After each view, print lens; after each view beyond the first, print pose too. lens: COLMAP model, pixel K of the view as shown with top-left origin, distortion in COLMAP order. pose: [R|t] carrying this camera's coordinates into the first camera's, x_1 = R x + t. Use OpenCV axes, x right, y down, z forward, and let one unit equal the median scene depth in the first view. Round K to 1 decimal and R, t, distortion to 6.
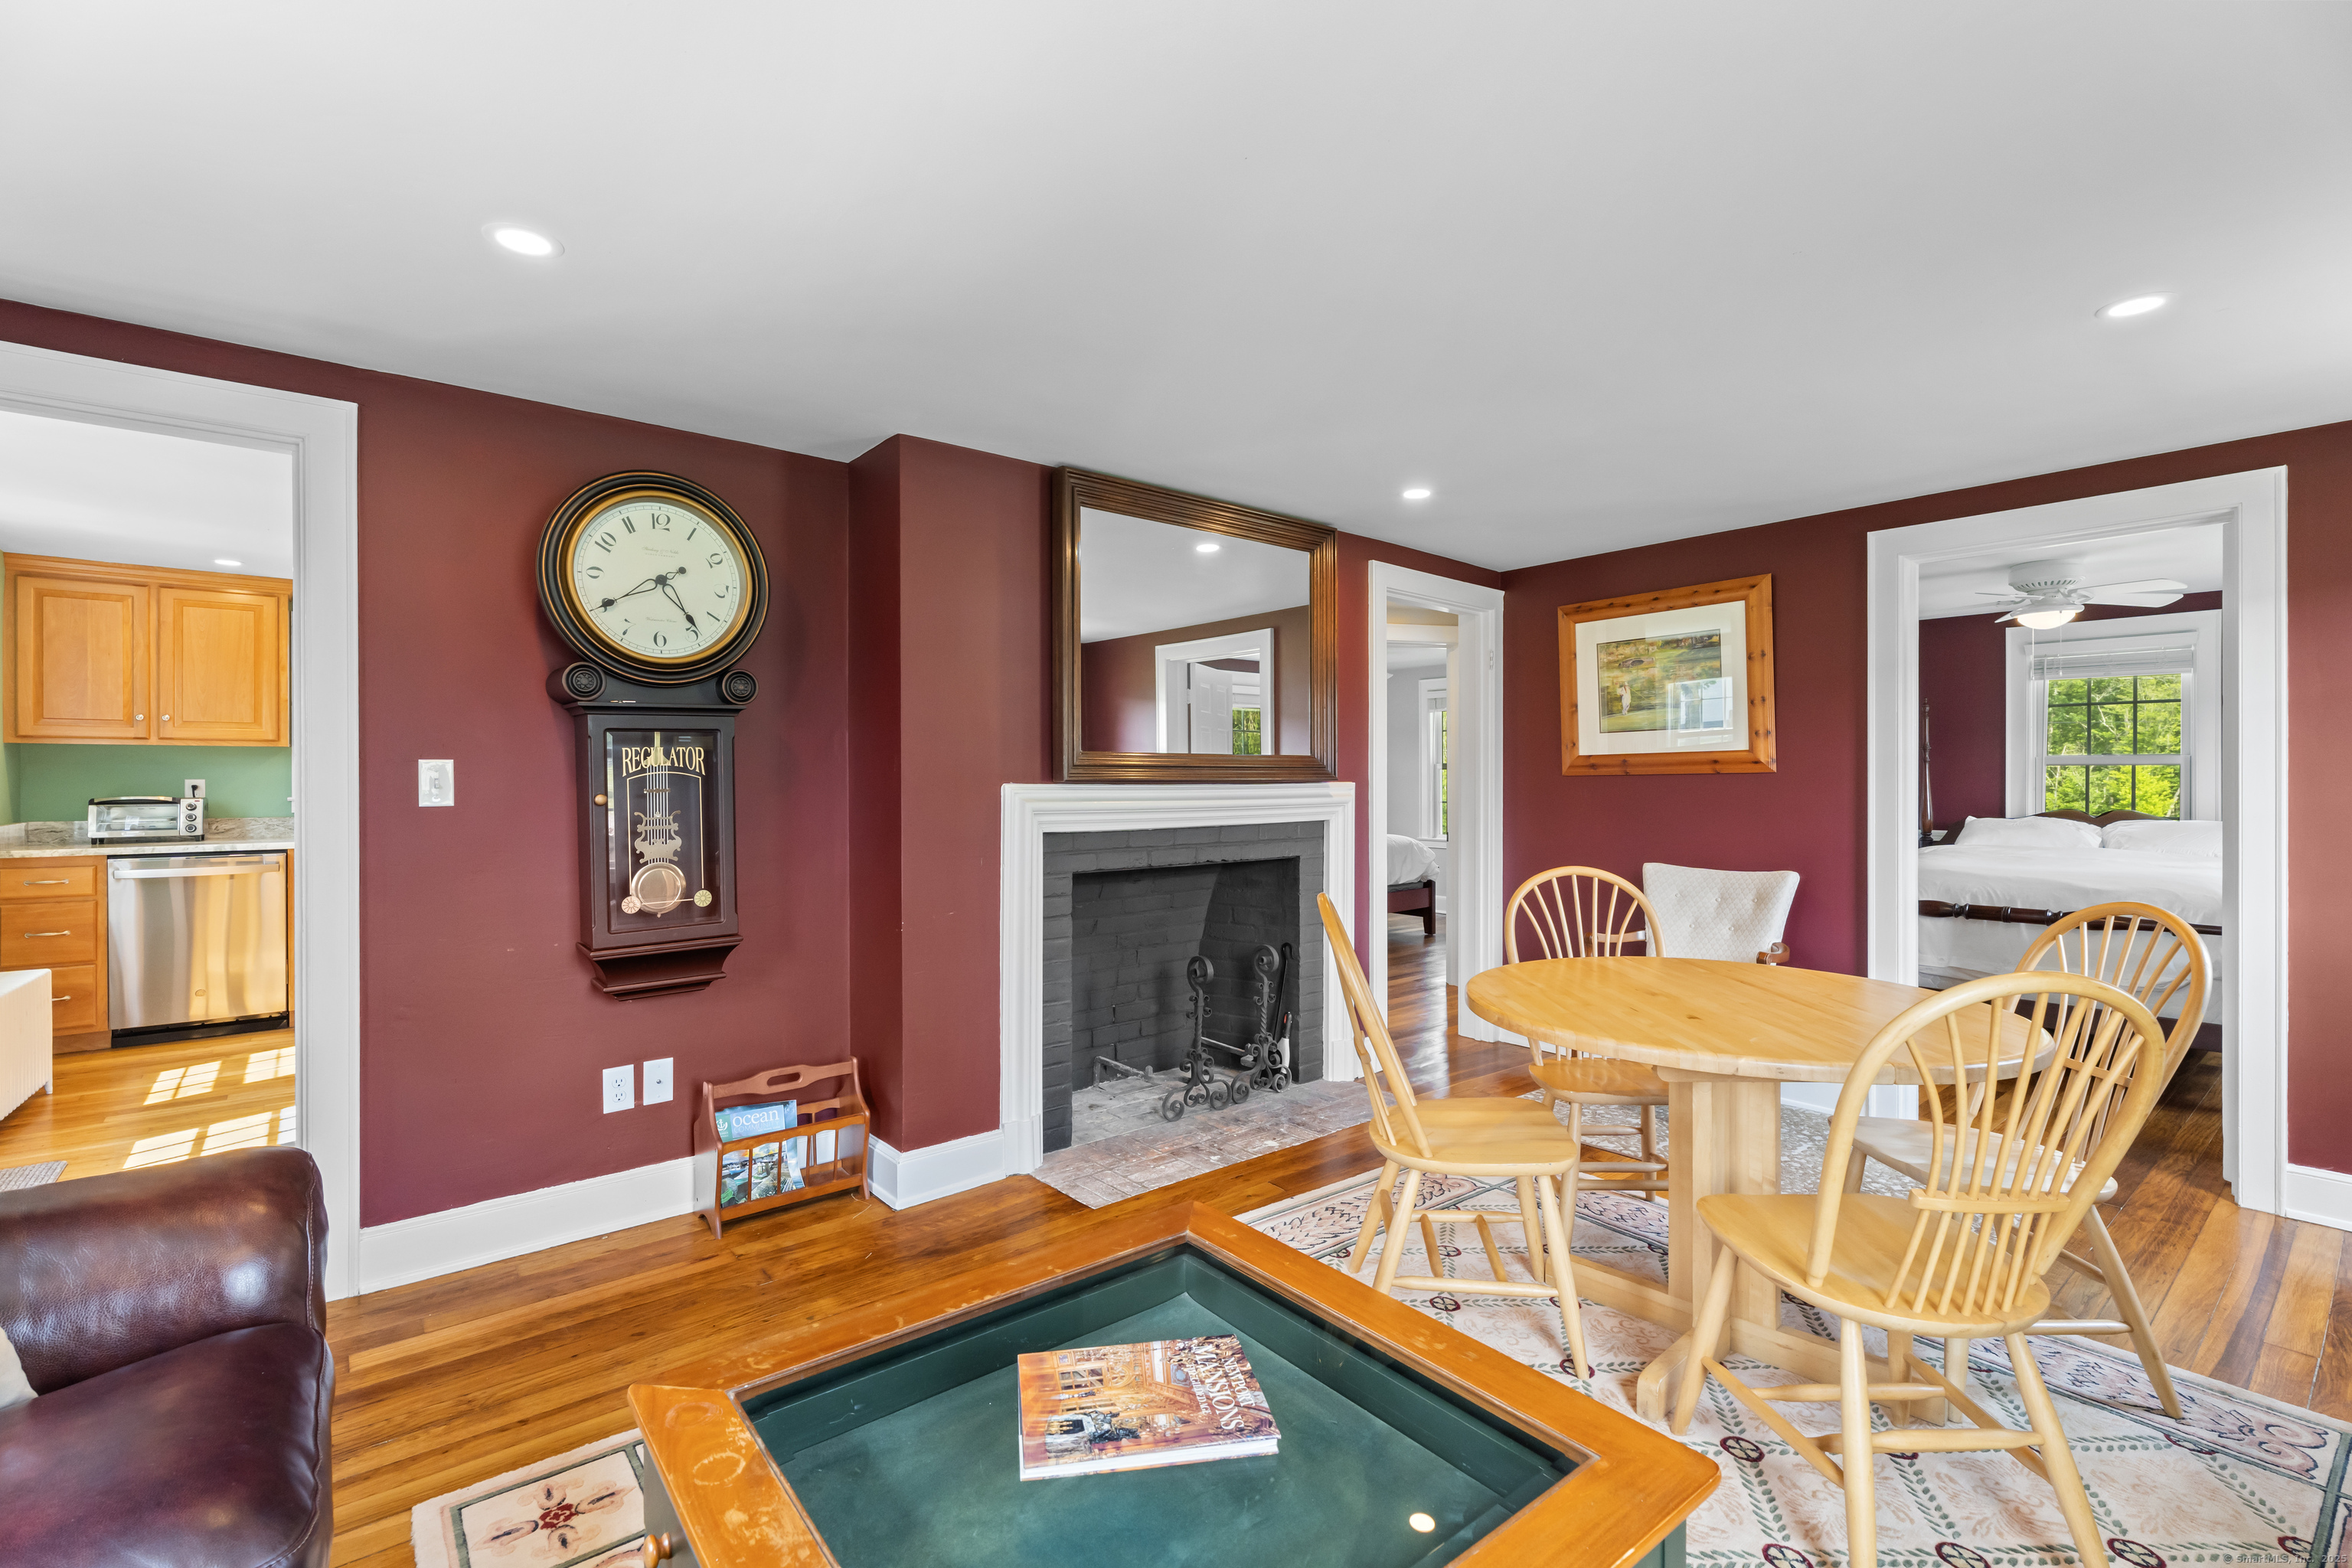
lens RADIAL K [[1039.1, 0, 1167.6], [0, 1039.1, 782.5], [0, 0, 1]] dist [-0.003139, -0.001079]
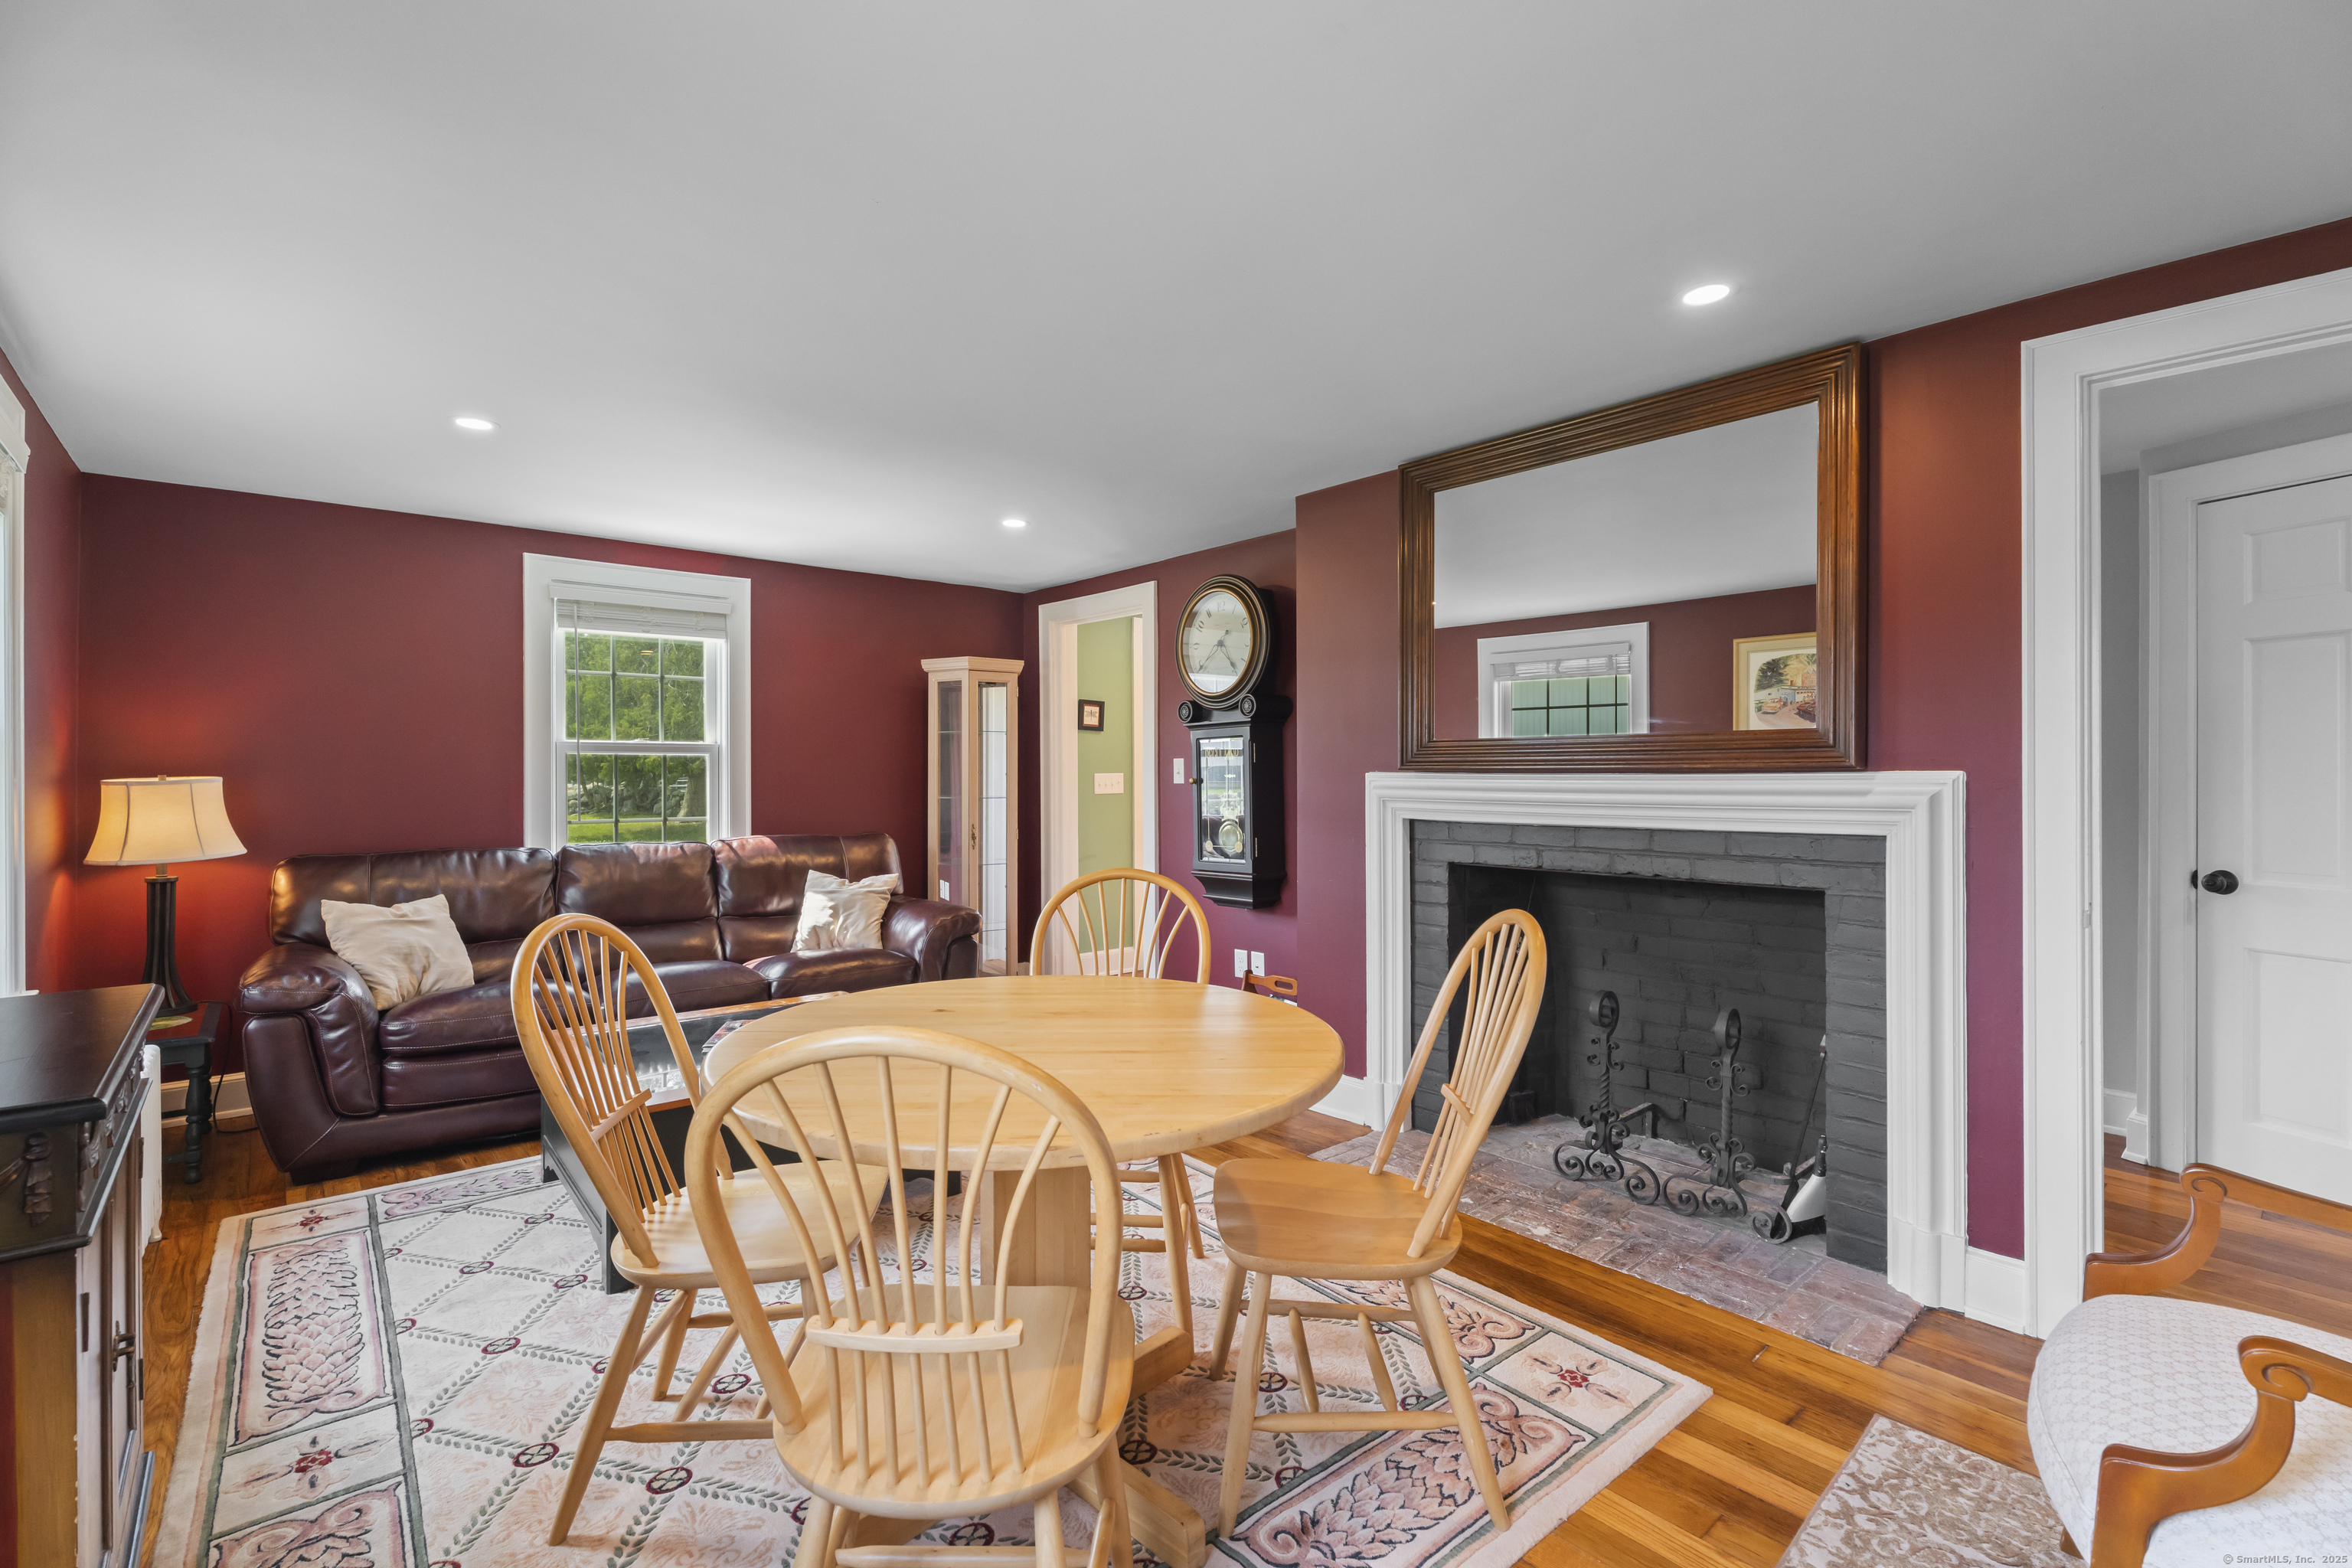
lens RADIAL K [[1039.1, 0, 1173.2], [0, 1039.1, 776.3], [0, 0, 1]] dist [-0.003139, -0.001079]
pose [[0.025579, 0.004835, -0.999661, 0.864936], [-0.000456, 0.999988, 0.004825, 0.000307], [0.999673, 0.000332, 0.025581, 0.693632]]
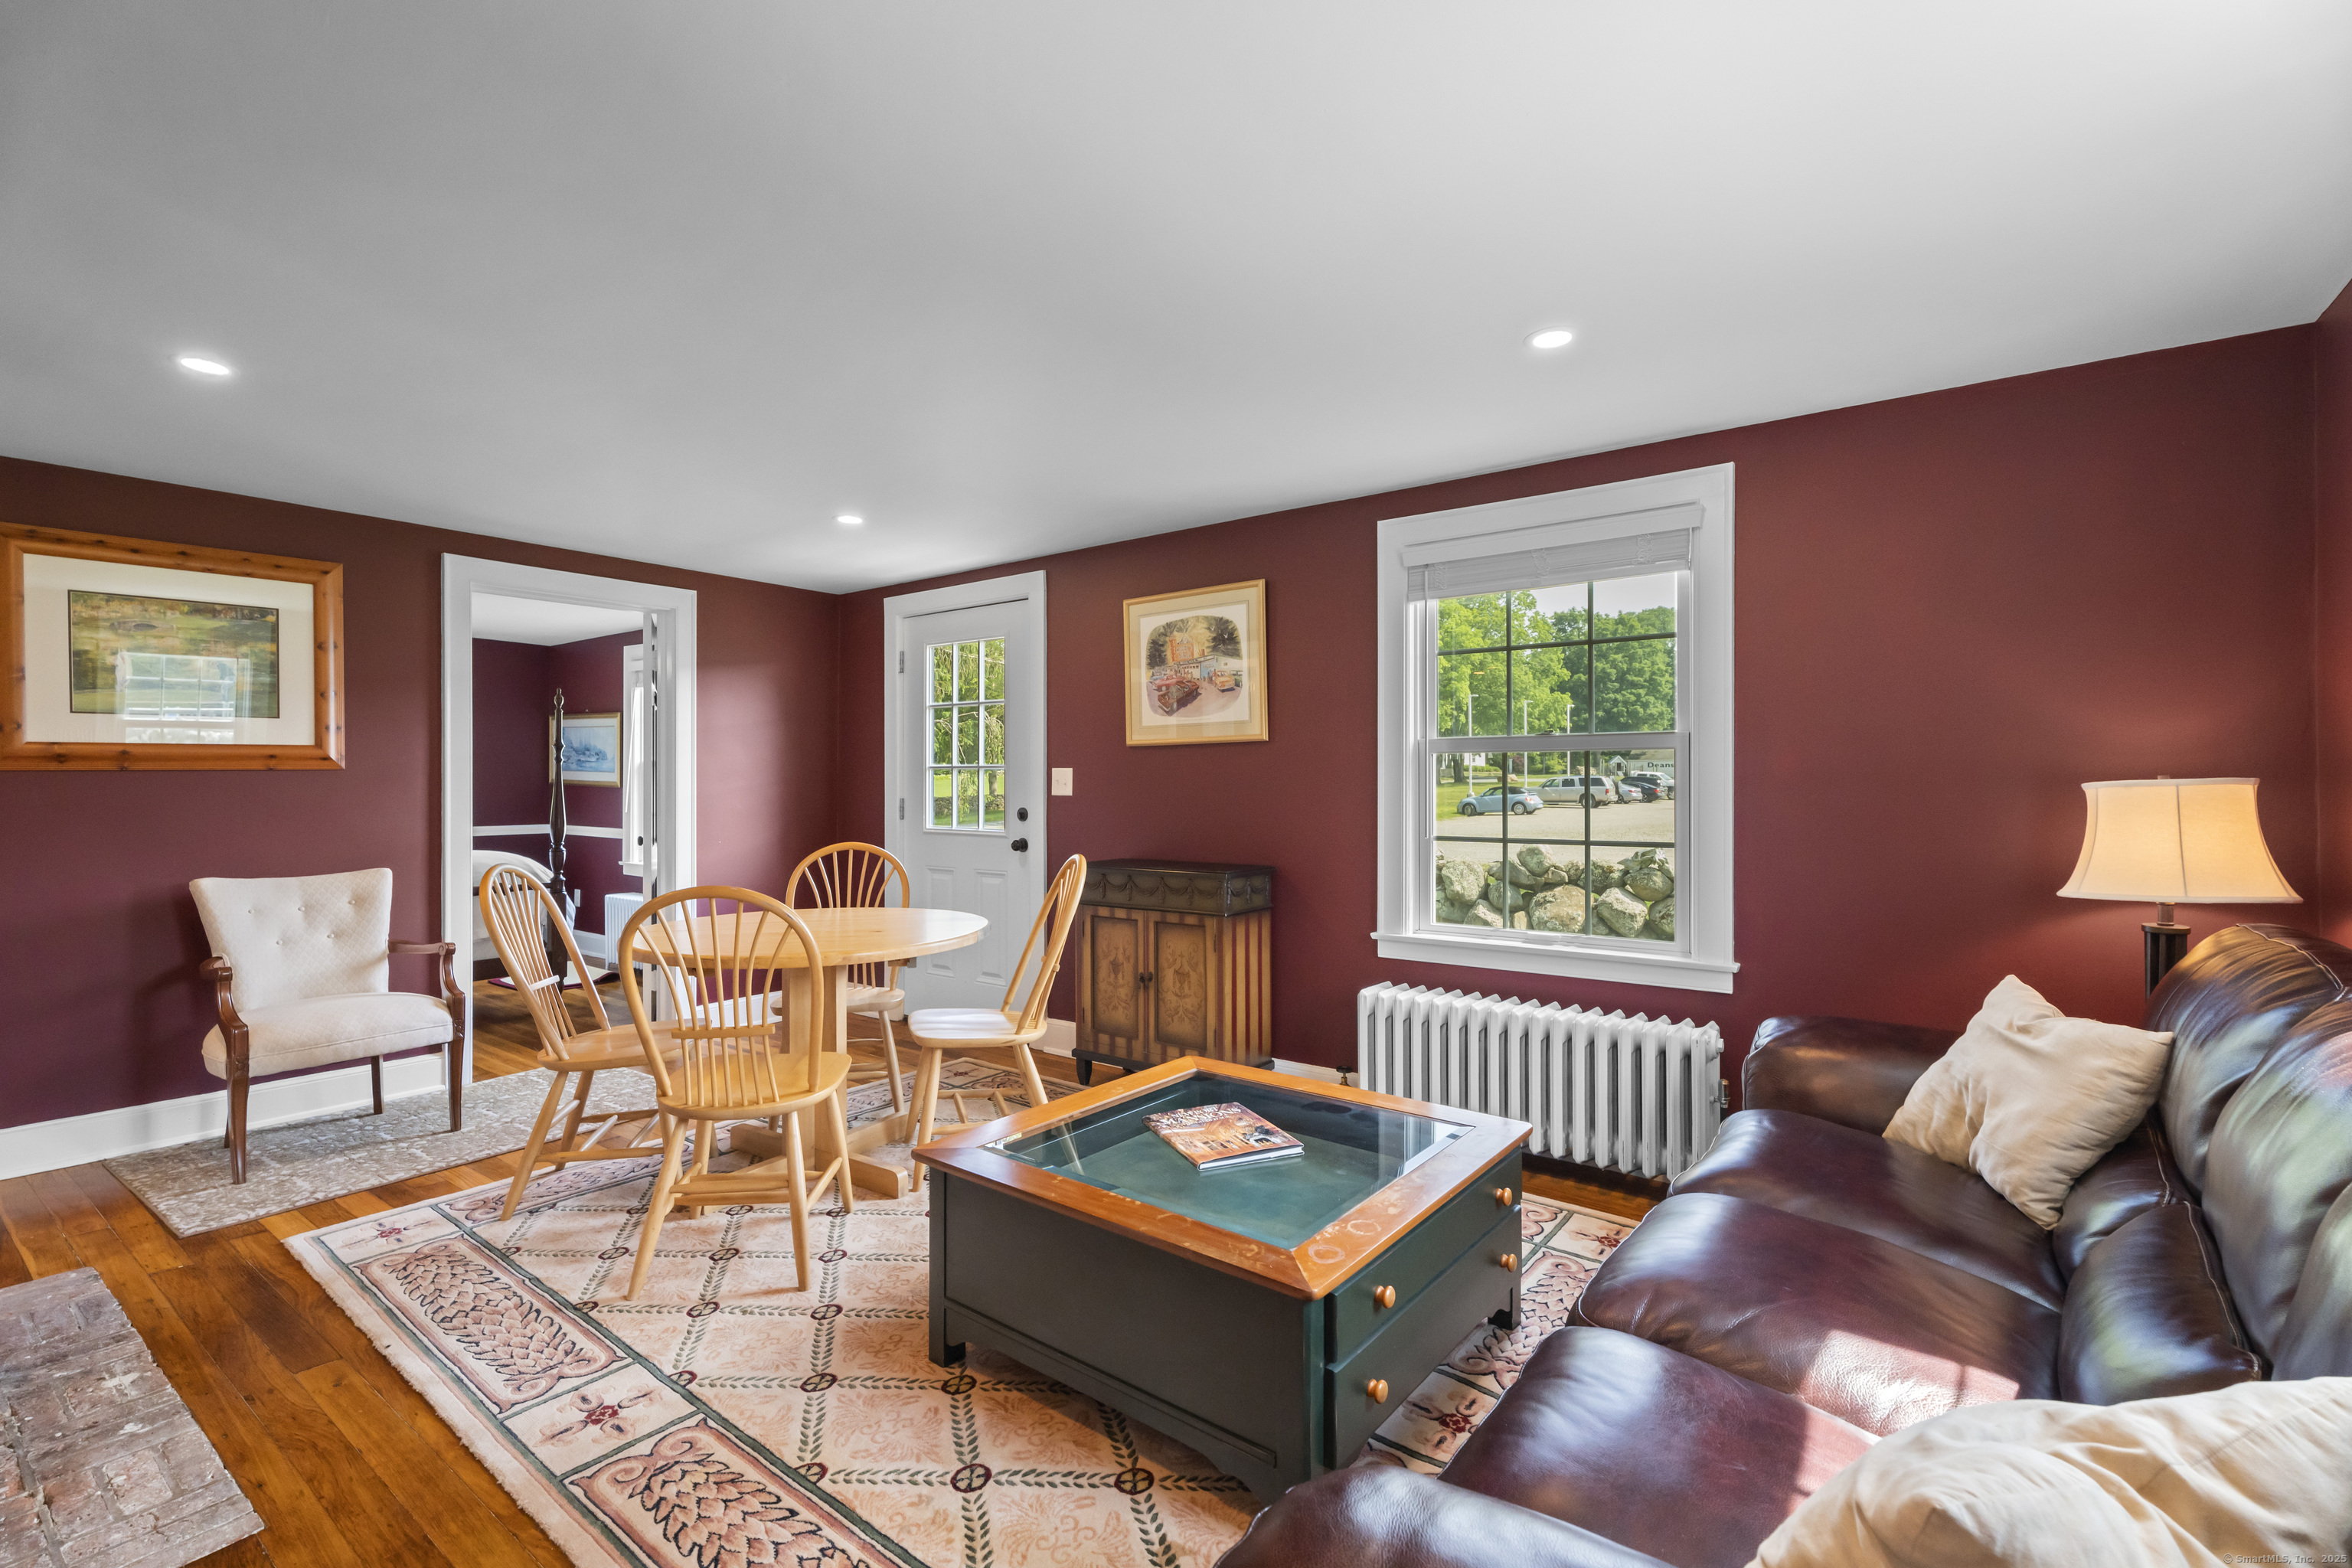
lens RADIAL K [[1039.1, 0, 1175.3], [0, 1039.1, 780.7], [0, 0, 1]] dist [-0.003139, -0.001079]
pose [[-0.241254, 0.003517, 0.970456, -0.615261], [0.004074, 0.999988, -0.002611, 0.007123], [-0.970453, 0.003324, -0.241265, 0.547695]]
